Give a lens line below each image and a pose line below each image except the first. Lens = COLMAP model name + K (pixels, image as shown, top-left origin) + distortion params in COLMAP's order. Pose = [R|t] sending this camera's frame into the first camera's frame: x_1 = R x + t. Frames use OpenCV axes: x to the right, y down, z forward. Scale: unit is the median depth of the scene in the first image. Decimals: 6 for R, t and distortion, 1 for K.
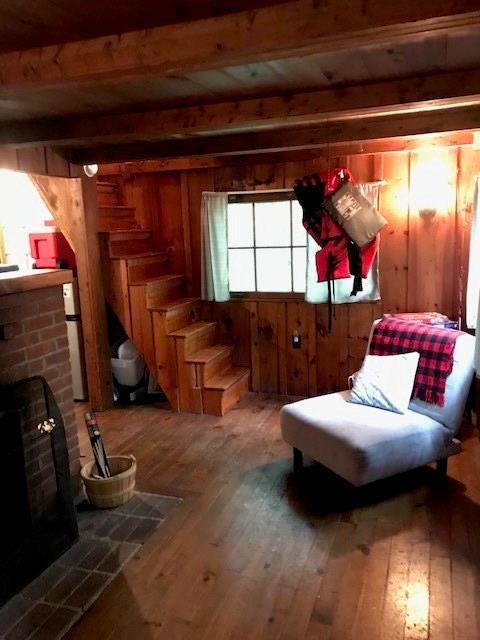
lens RADIAL K [[533.7, 0, 240.0], [0, 533.7, 320.0], [0, 0, 1]] dist [0.084581, -0.088184]
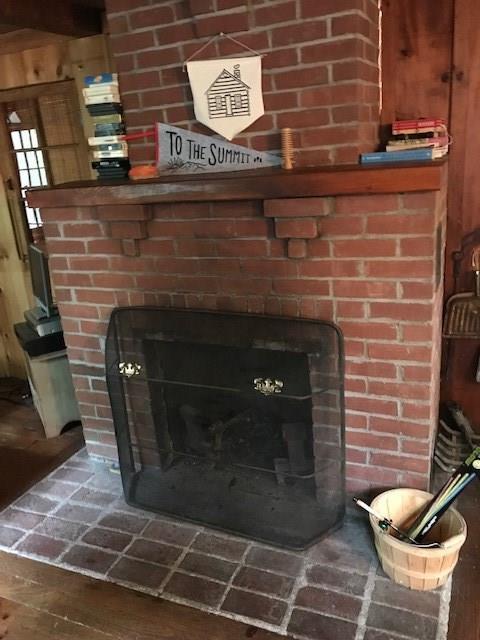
lens RADIAL K [[533.7, 0, 240.0], [0, 533.7, 320.0], [0, 0, 1]] dist [0.084581, -0.088184]
pose [[-0.057456, 0.356228, -0.932631, 0.270895], [-0.094668, 0.928021, 0.360299, -0.135538], [0.993849, 0.108992, -0.019597, 0.903460]]
